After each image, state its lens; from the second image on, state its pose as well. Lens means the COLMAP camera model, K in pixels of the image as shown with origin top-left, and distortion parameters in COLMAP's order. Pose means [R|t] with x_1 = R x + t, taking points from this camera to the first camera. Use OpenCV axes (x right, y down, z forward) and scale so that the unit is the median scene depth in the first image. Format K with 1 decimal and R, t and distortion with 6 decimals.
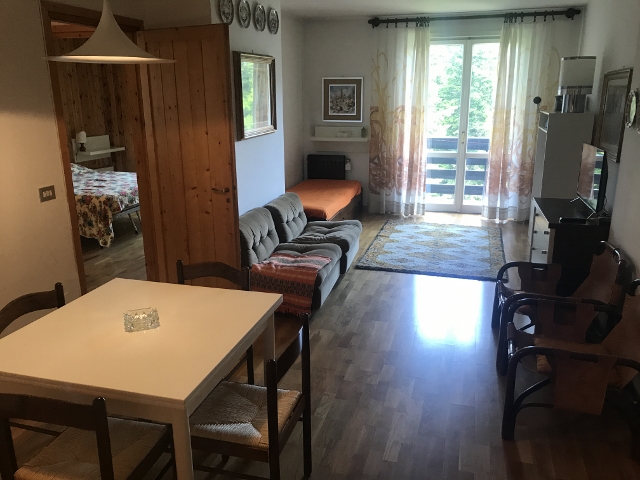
lens RADIAL K [[528.3, 0, 326.5], [0, 528.3, 234.6], [0, 0, 1]] dist [0.038821, -0.045427]
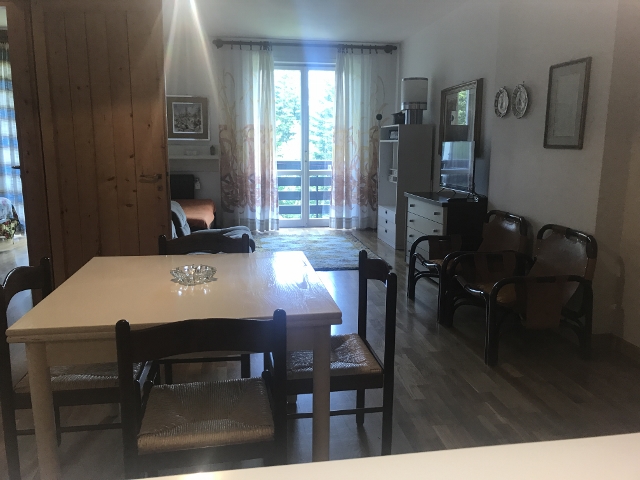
lens RADIAL K [[528.3, 0, 326.9], [0, 528.3, 235.3], [0, 0, 1]] dist [0.038821, -0.045427]
pose [[0.902387, -0.063938, 0.426156, -0.176044], [0.105232, 0.991687, -0.074043, 0.061979], [-0.417880, 0.111661, 0.901614, 0.035995]]
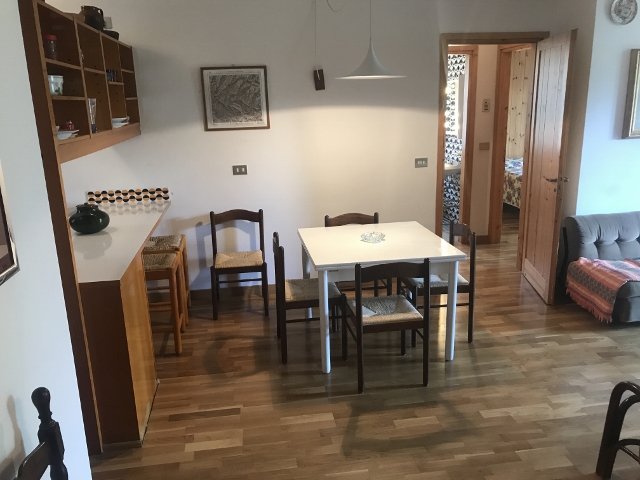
lens RADIAL K [[528.3, 0, 318.1], [0, 528.3, 235.2], [0, 0, 1]] dist [0.038821, -0.045427]
pose [[0.418432, 0.223582, -0.880299, 0.329619], [-0.218871, 0.965486, 0.141182, -0.012223], [0.881482, 0.133597, 0.452926, 0.042265]]
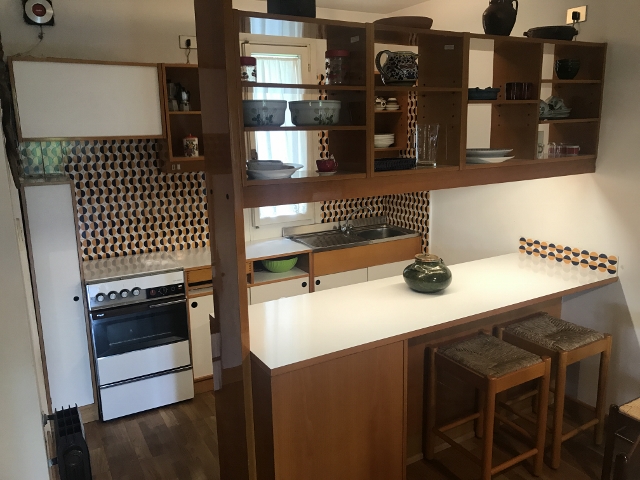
lens RADIAL K [[528.3, 0, 322.4], [0, 528.3, 235.3], [0, 0, 1]] dist [0.038821, -0.045427]
pose [[-0.698606, 0.168138, -0.695470, 0.121699], [-0.165610, 0.907605, 0.385780, -0.075287], [0.696077, 0.384685, -0.606213, 0.251564]]
